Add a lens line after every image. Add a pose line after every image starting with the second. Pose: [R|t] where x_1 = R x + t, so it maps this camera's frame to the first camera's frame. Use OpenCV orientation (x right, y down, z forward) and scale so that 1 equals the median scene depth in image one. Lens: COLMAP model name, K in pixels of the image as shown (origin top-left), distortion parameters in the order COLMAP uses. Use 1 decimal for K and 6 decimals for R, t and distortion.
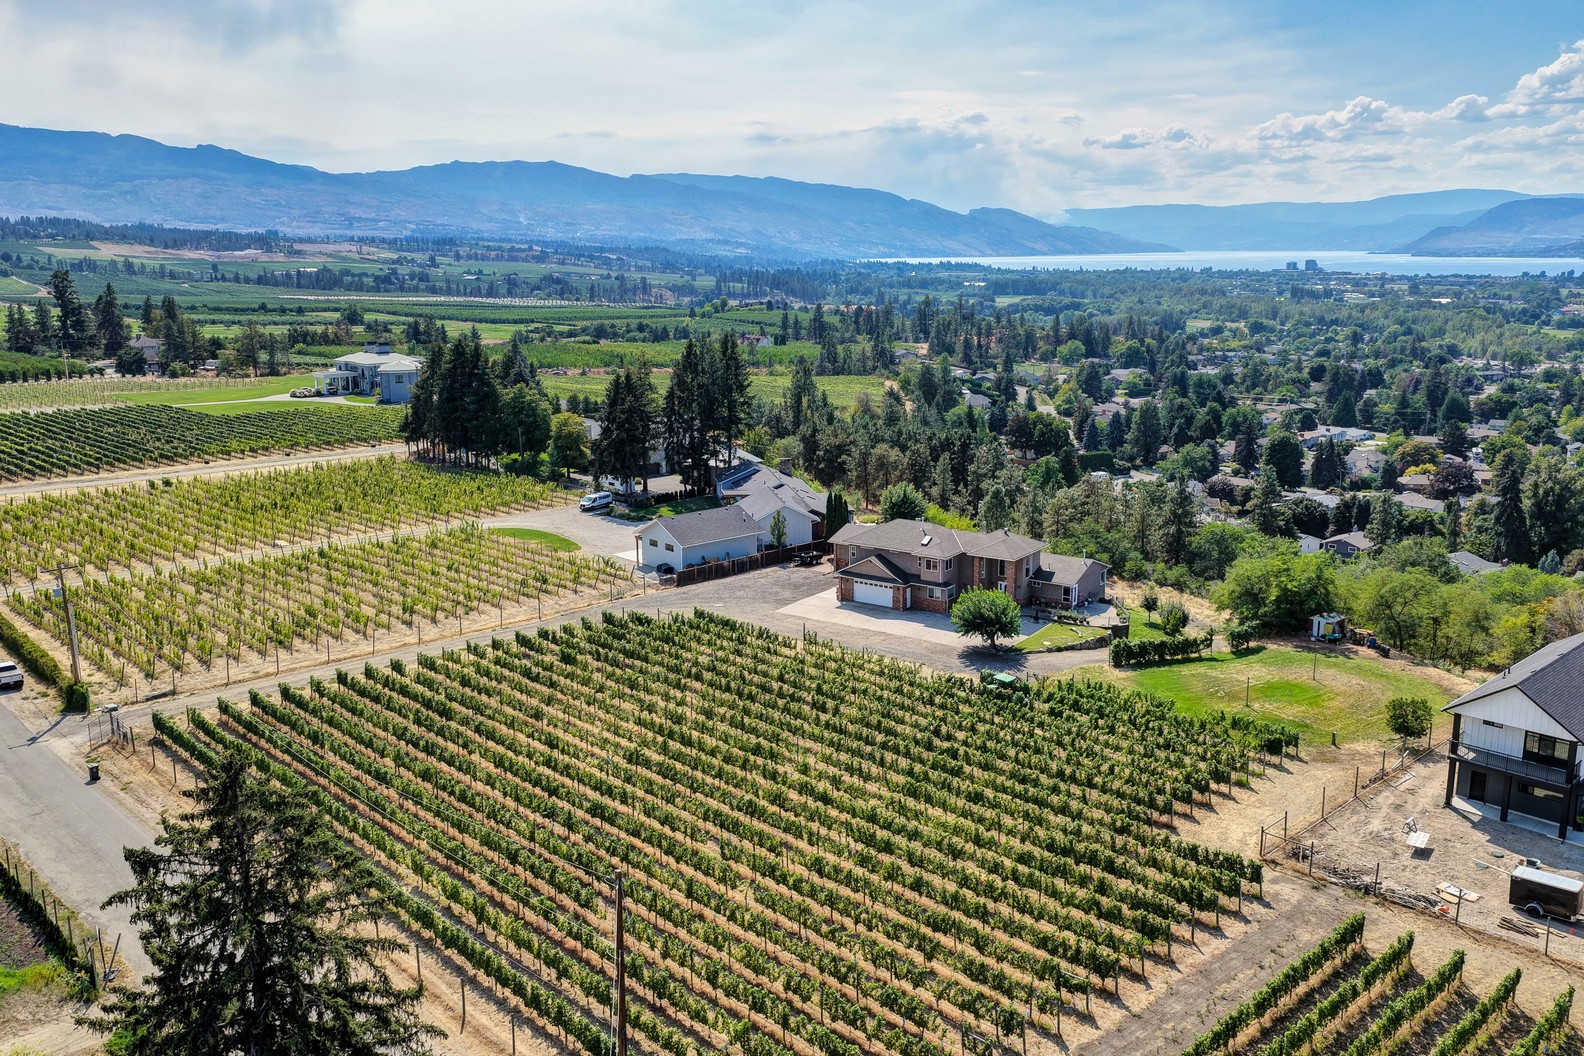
lens RADIAL K [[1310.4, 0, 792.0], [0, 1310.4, 528.0], [0, 0, 1]] dist [-0.003035, 0.015659]
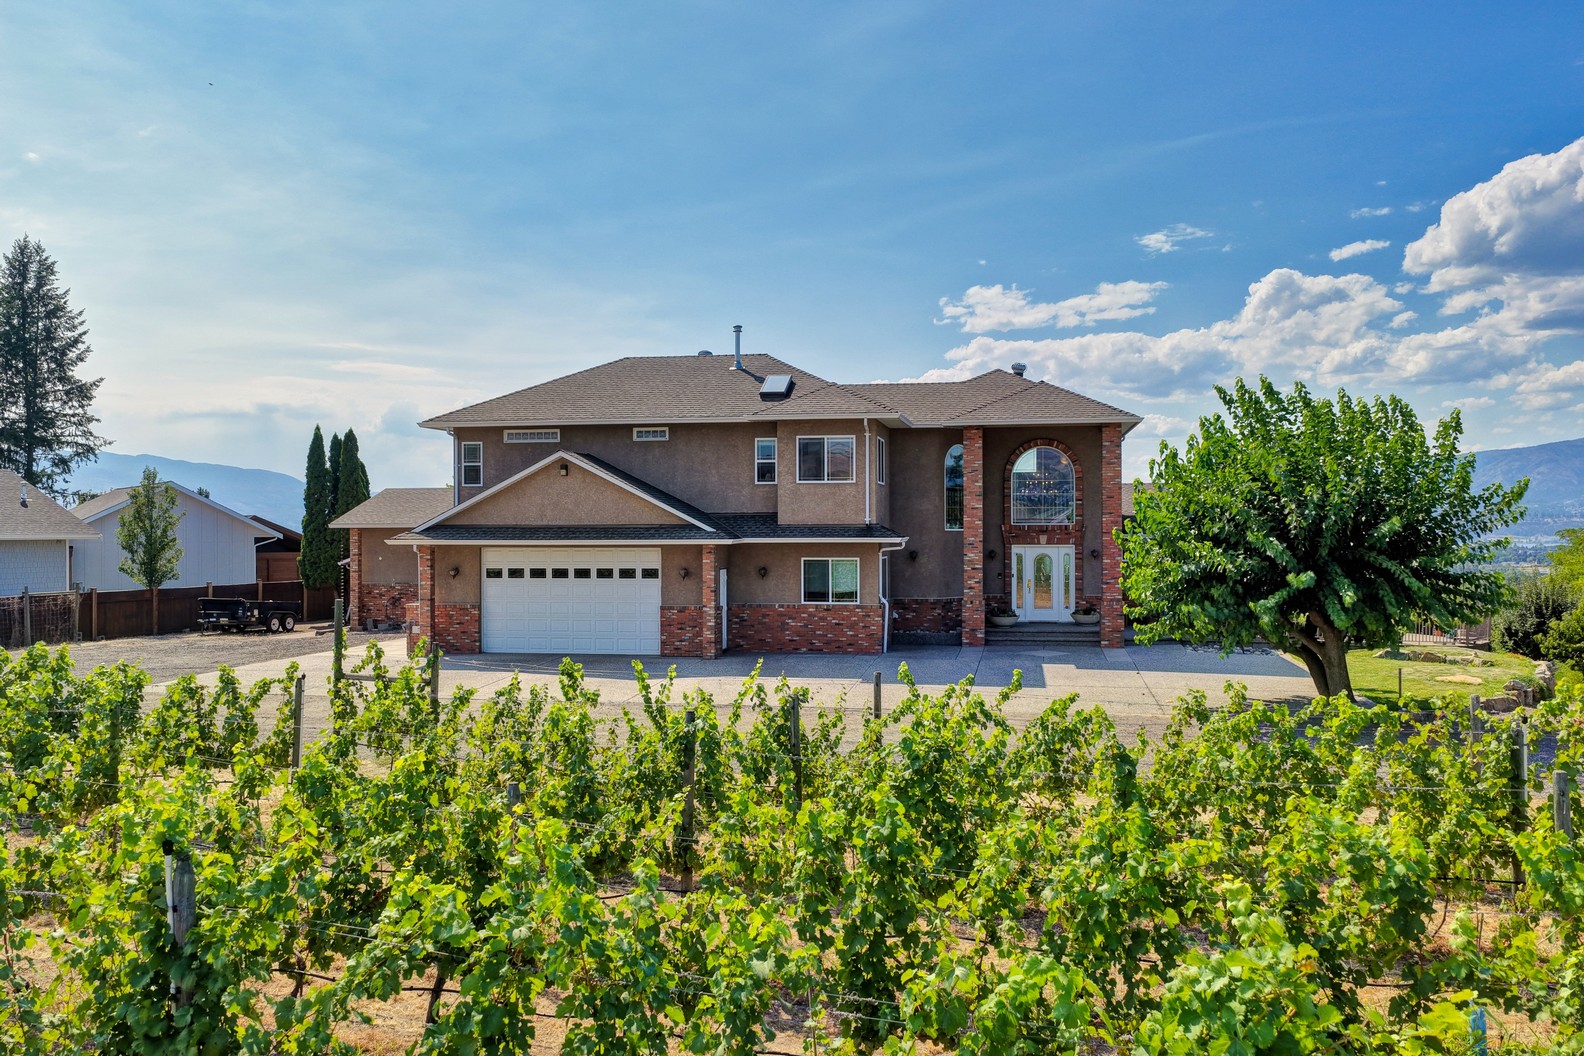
lens RADIAL K [[1310.4, 0, 792.0], [0, 1310.4, 528.0], [0, 0, 1]] dist [-0.003035, 0.015659]
pose [[0.903605, 0.004668, 0.428340, -0.005208], [0.087185, 0.977007, -0.194568, 0.061514], [-0.419400, 0.213158, 0.882421, 0.539341]]
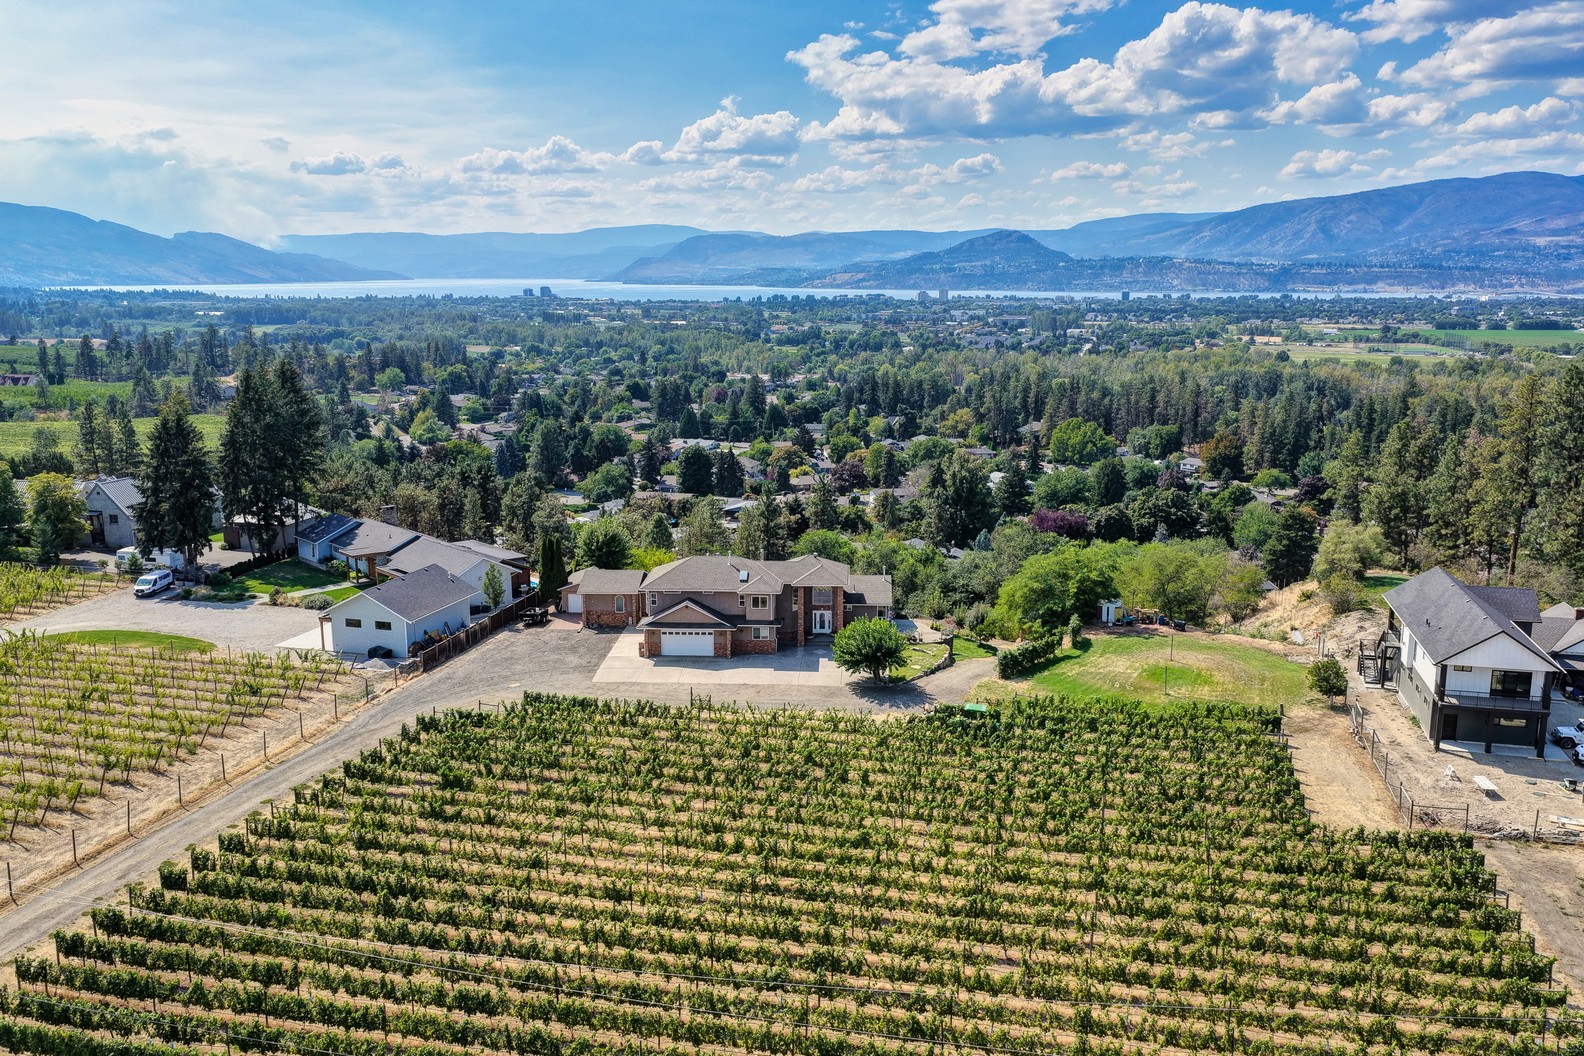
lens RADIAL K [[1310.4, 0, 792.0], [0, 1310.4, 528.0], [0, 0, 1]] dist [-0.003035, 0.015659]
pose [[0.844929, -0.097989, 0.525826, -0.236001], [0.108757, 0.994013, 0.010479, -0.020112], [-0.523705, 0.048333, 0.850527, 0.152755]]
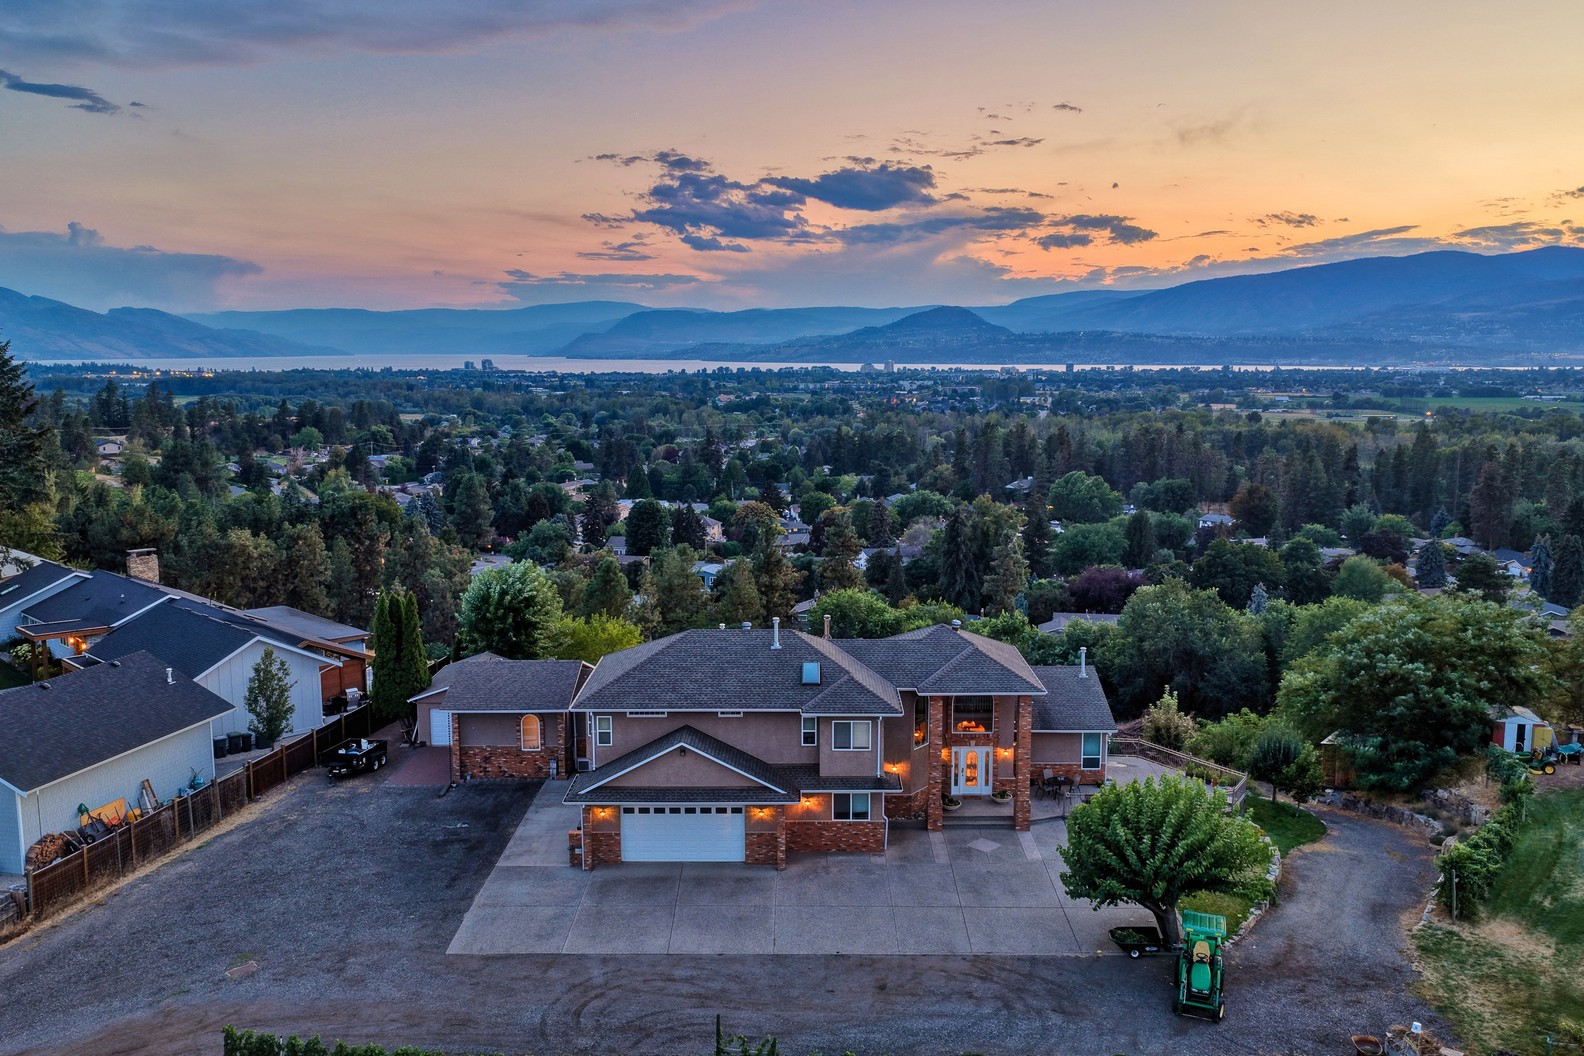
lens RADIAL K [[1310.4, 0, 792.0], [0, 1310.4, 528.0], [0, 0, 1]] dist [-0.003035, 0.015659]
pose [[0.821109, -0.073265, 0.566050, -0.084532], [0.116979, 0.992277, -0.041257, -0.012662], [-0.558656, 0.100092, 0.823338, 0.471625]]
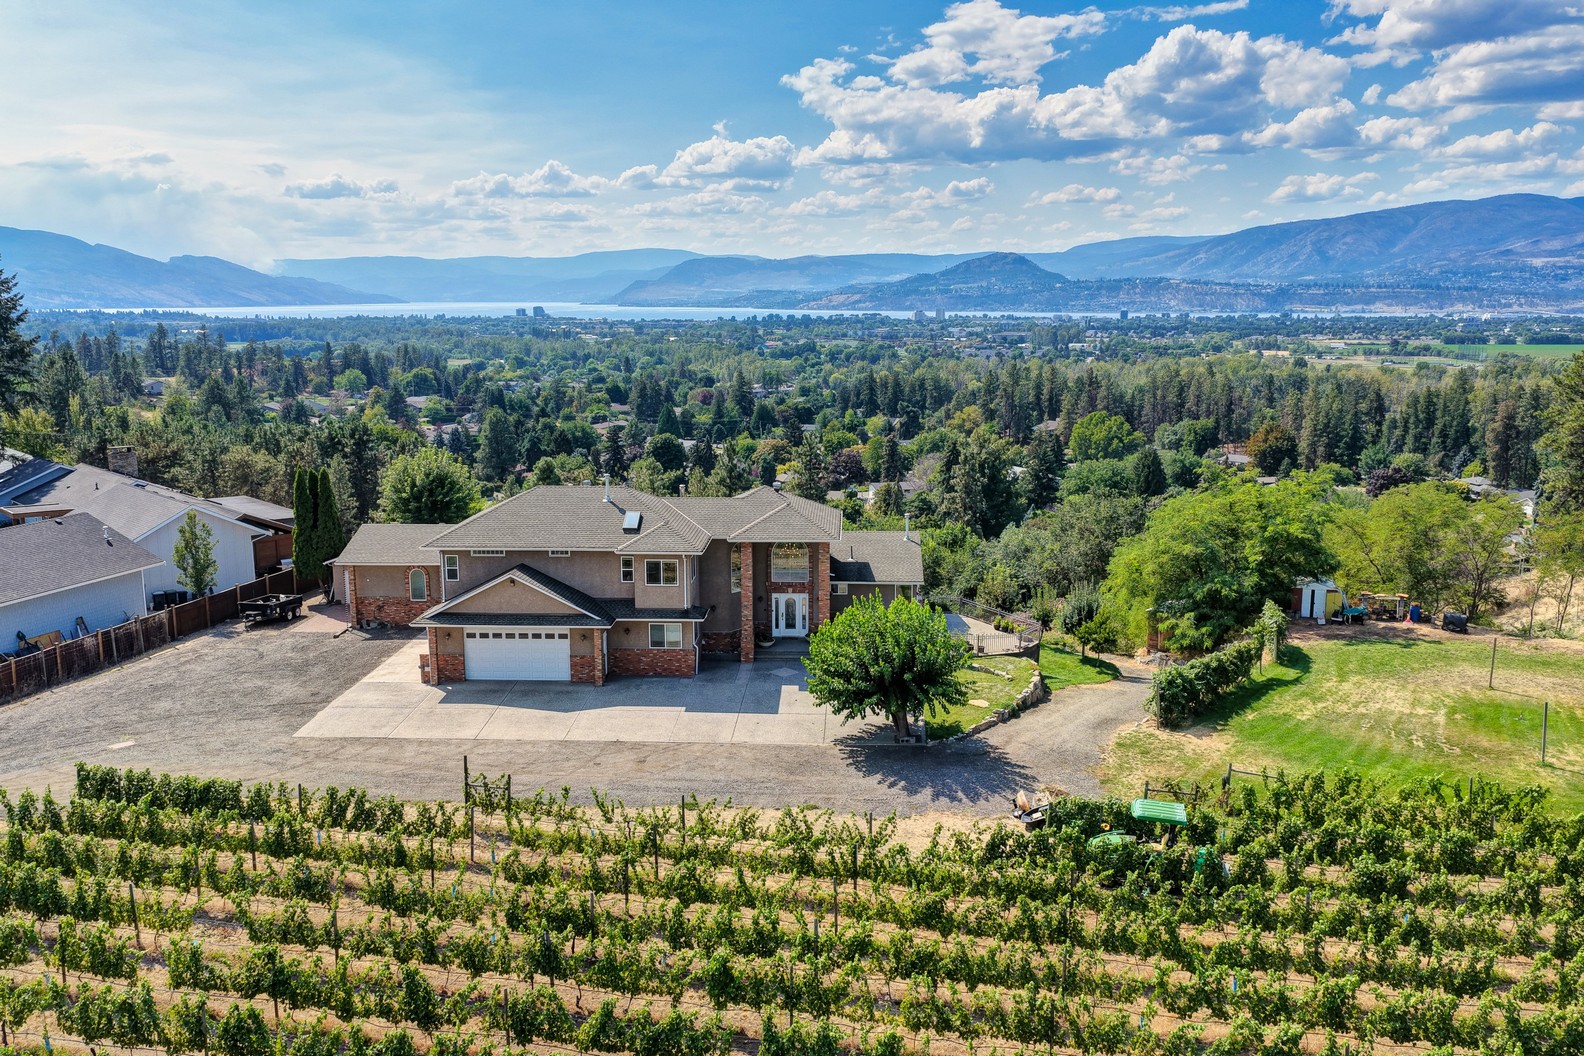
lens RADIAL K [[1310.4, 0, 792.0], [0, 1310.4, 528.0], [0, 0, 1]] dist [-0.003035, 0.015659]
pose [[0.843368, -0.090046, 0.529738, -0.063192], [0.110560, 0.993844, -0.007081, 0.014679], [-0.525840, 0.064540, 0.848132, 0.410862]]
